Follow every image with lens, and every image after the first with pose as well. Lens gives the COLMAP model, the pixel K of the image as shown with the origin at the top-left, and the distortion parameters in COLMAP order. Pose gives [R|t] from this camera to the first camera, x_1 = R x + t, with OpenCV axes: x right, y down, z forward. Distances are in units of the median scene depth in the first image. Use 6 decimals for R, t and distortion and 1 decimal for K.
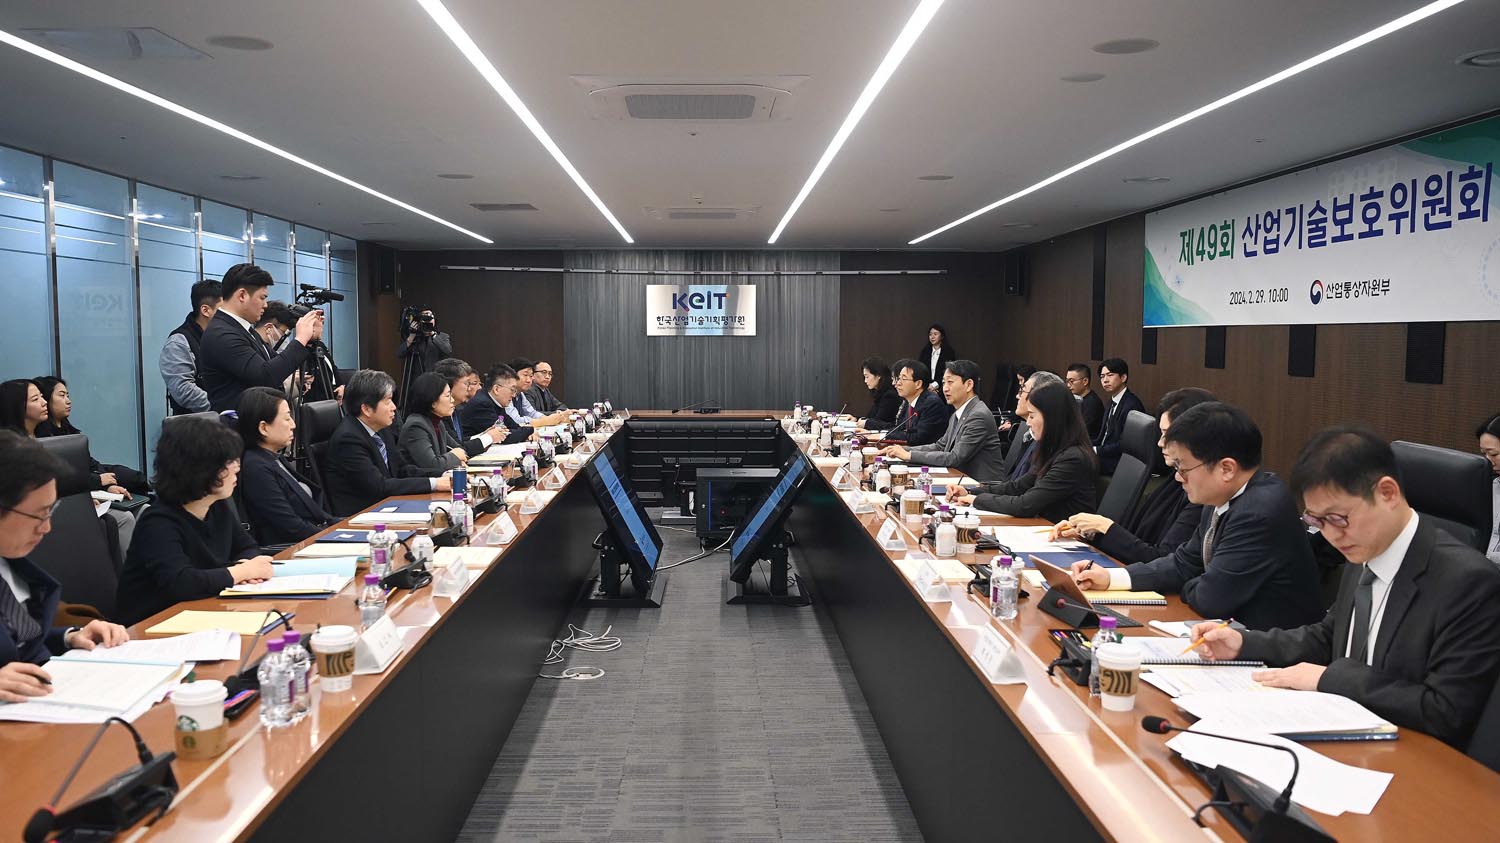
lens RADIAL K [[1151.4, 0, 750.0], [0, 1151.4, 421.5], [0, 0, 1]] dist [0.003062, 0.003293]
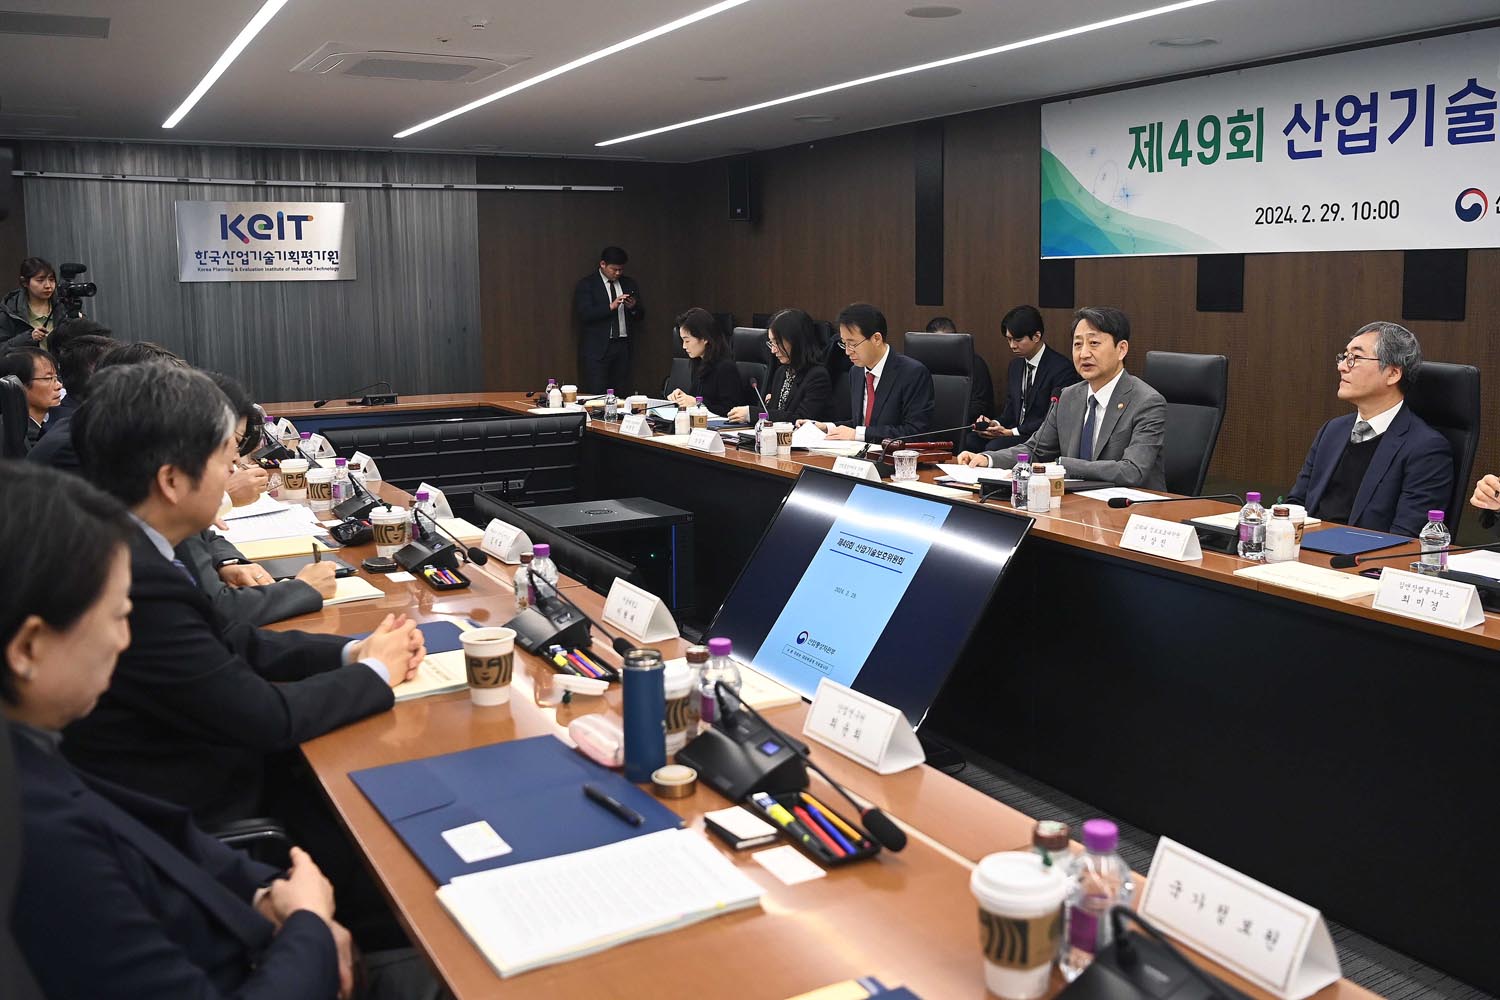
lens RADIAL K [[1290.3, 0, 749.4], [0, 1290.3, 419.7], [0, 0, 1]] dist [0.000524, -0.057959]
pose [[0.886797, -0.063088, 0.457834, -0.217340], [0.047639, 0.997840, 0.045225, -0.025436], [-0.459698, -0.018295, 0.887887, 0.355392]]
